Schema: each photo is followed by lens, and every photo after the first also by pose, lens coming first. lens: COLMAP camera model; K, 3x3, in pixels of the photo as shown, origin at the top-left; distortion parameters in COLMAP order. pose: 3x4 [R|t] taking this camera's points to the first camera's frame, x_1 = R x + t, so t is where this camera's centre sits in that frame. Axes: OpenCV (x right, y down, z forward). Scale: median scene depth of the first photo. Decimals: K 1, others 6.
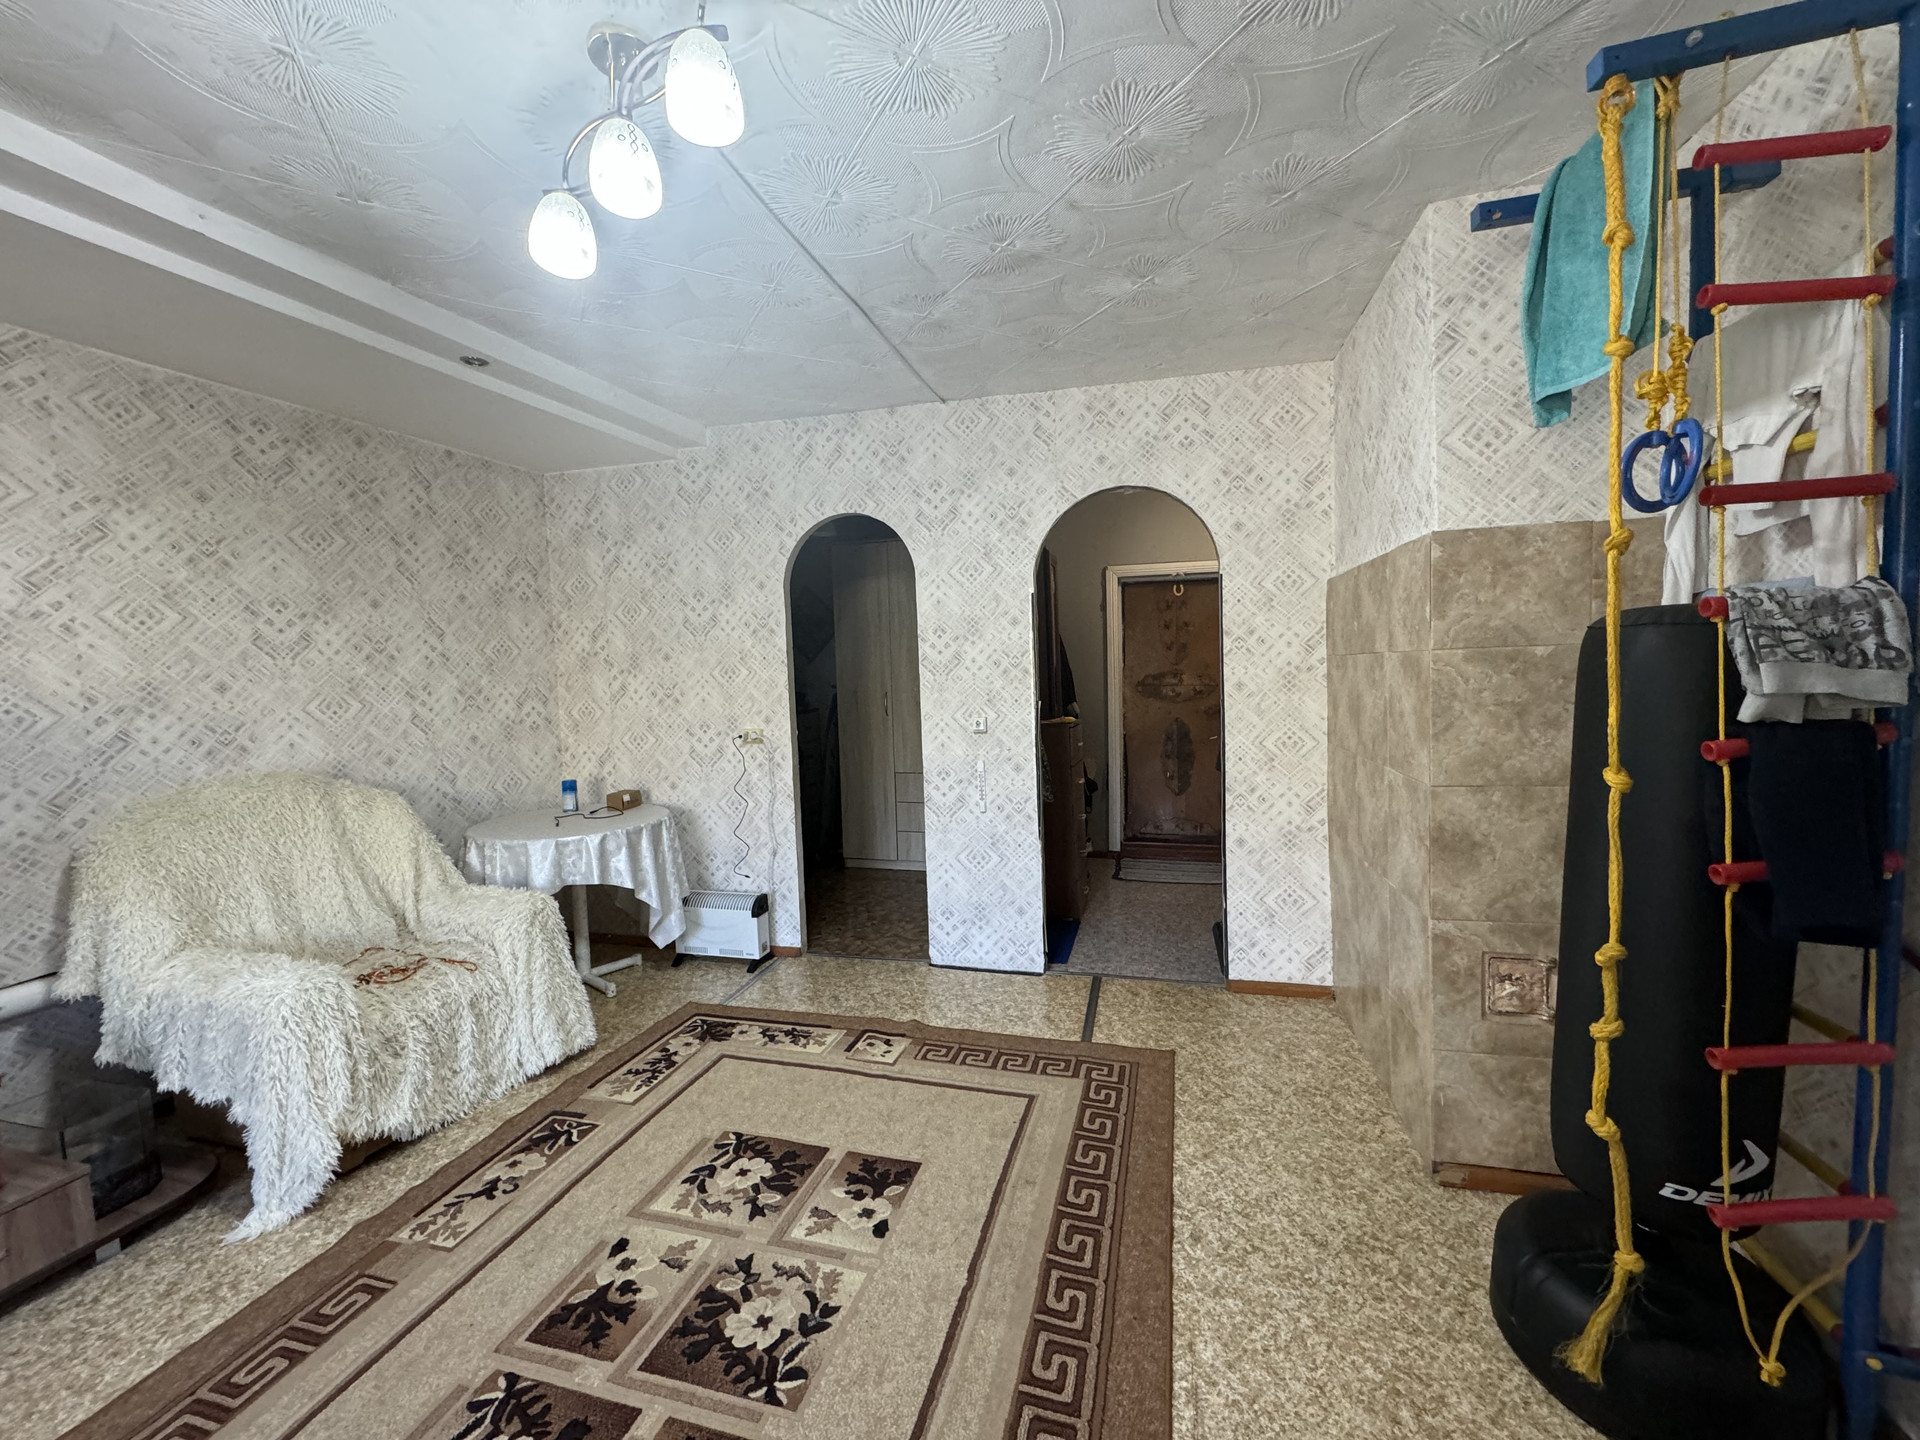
lens RADIAL K [[762.3, 0, 962.3], [0, 762.3, 718.5], [0, 0, 1]] dist [-0.002060, 0.000562]
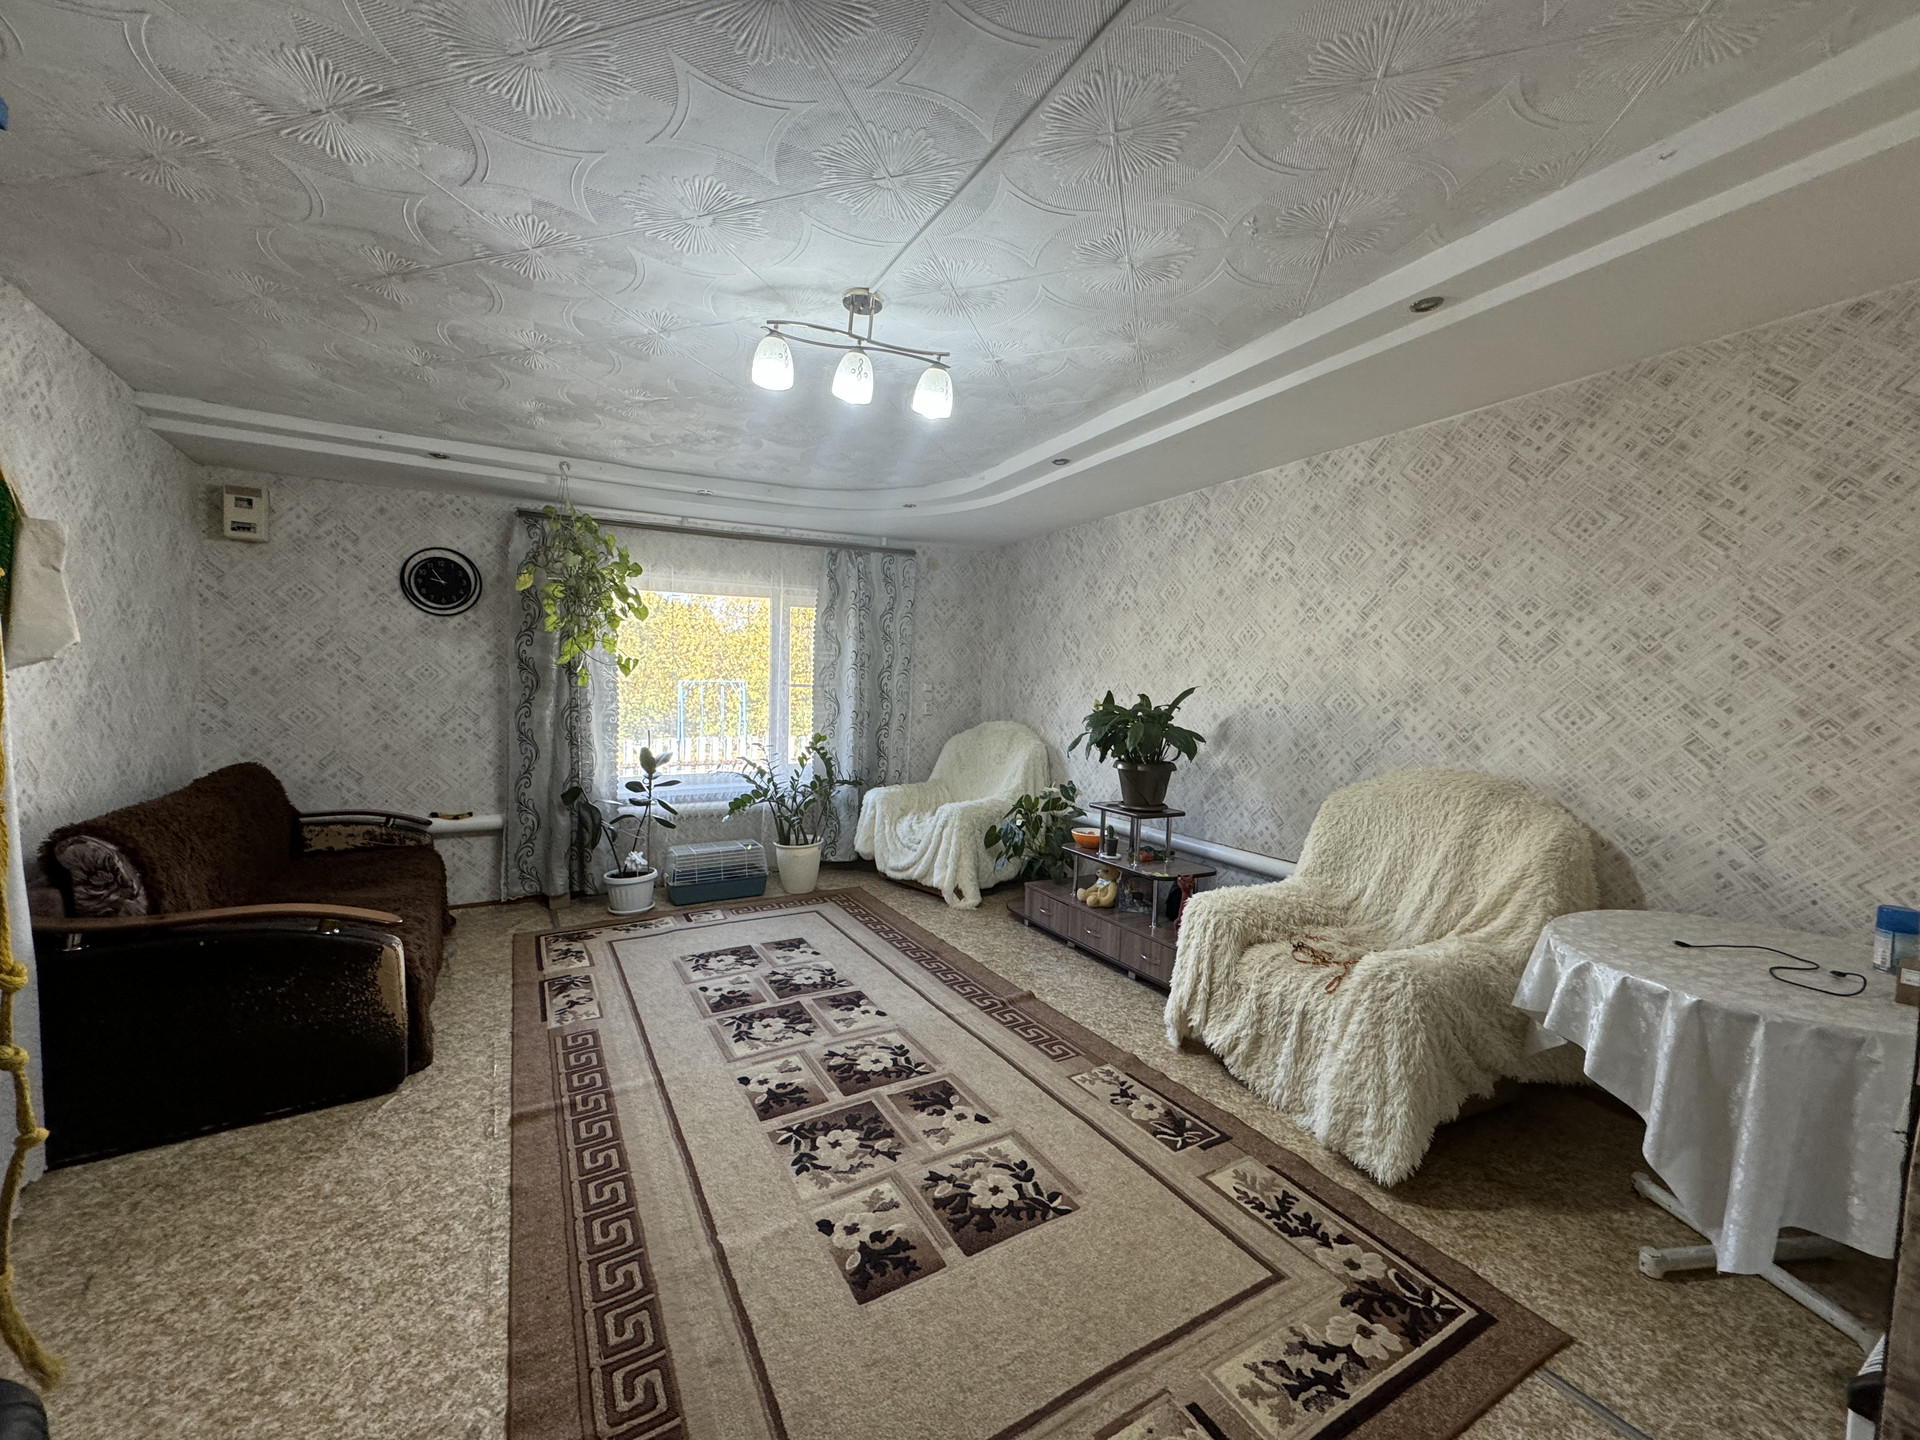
lens RADIAL K [[762.3, 0, 962.3], [0, 762.3, 718.5], [0, 0, 1]] dist [-0.002060, 0.000562]
pose [[-0.699469, 0.055557, -0.712500, 0.320188], [-0.039841, 0.992392, 0.116495, -0.096547], [0.713551, 0.109872, -0.691934, 1.232575]]
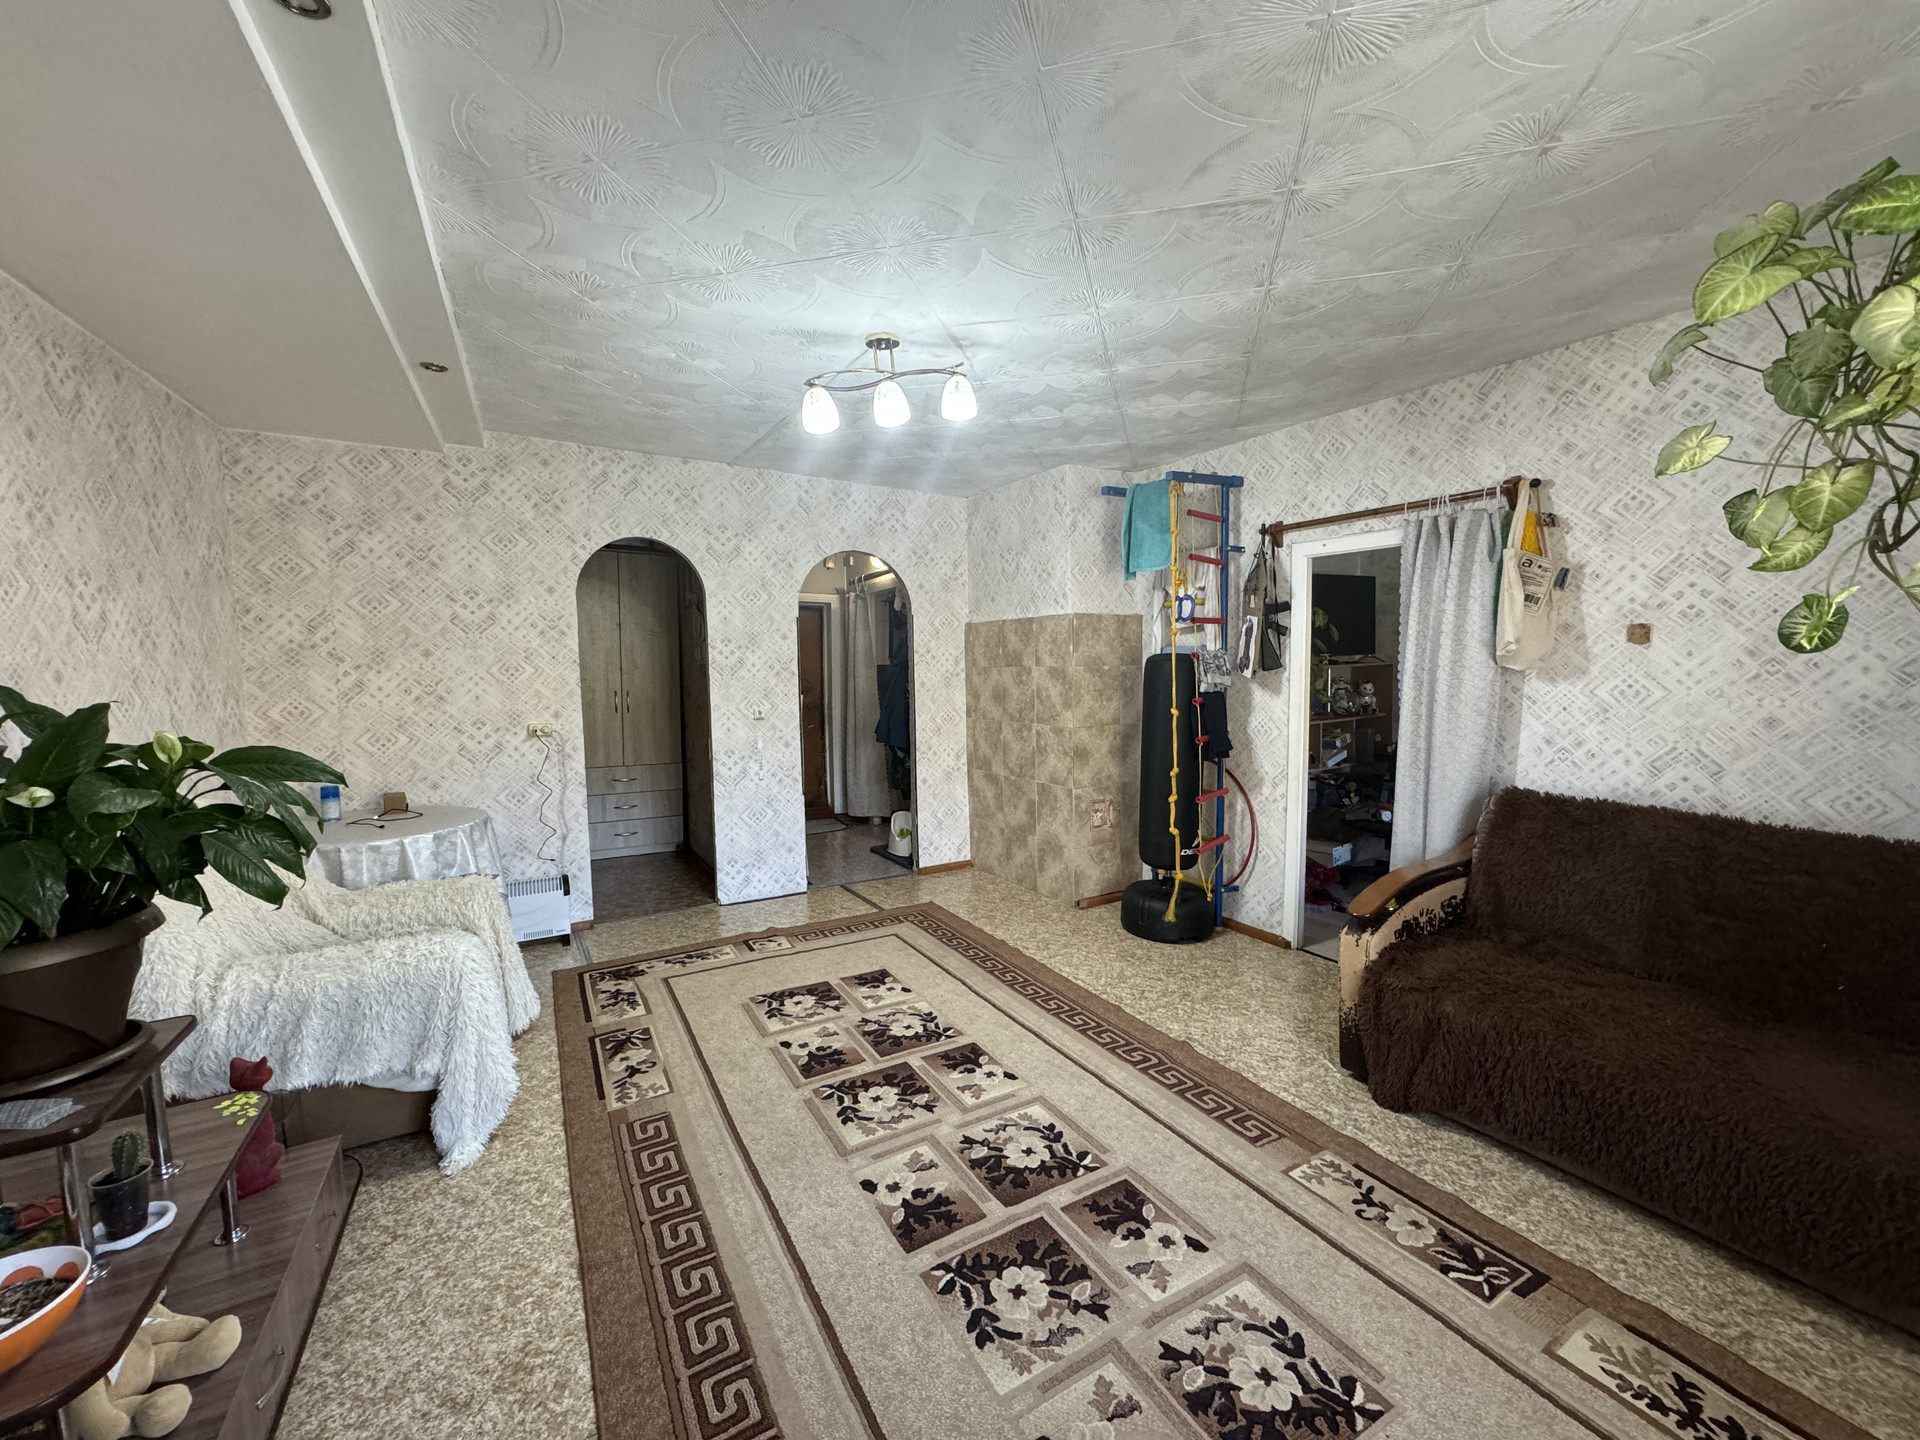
lens RADIAL K [[762.3, 0, 962.3], [0, 762.3, 718.5], [0, 0, 1]] dist [-0.002060, 0.000562]
pose [[0.699677, -0.025729, 0.713996, -0.871246], [0.033725, 0.999427, 0.002967, 0.032562], [-0.713663, 0.022004, 0.700144, -0.230324]]
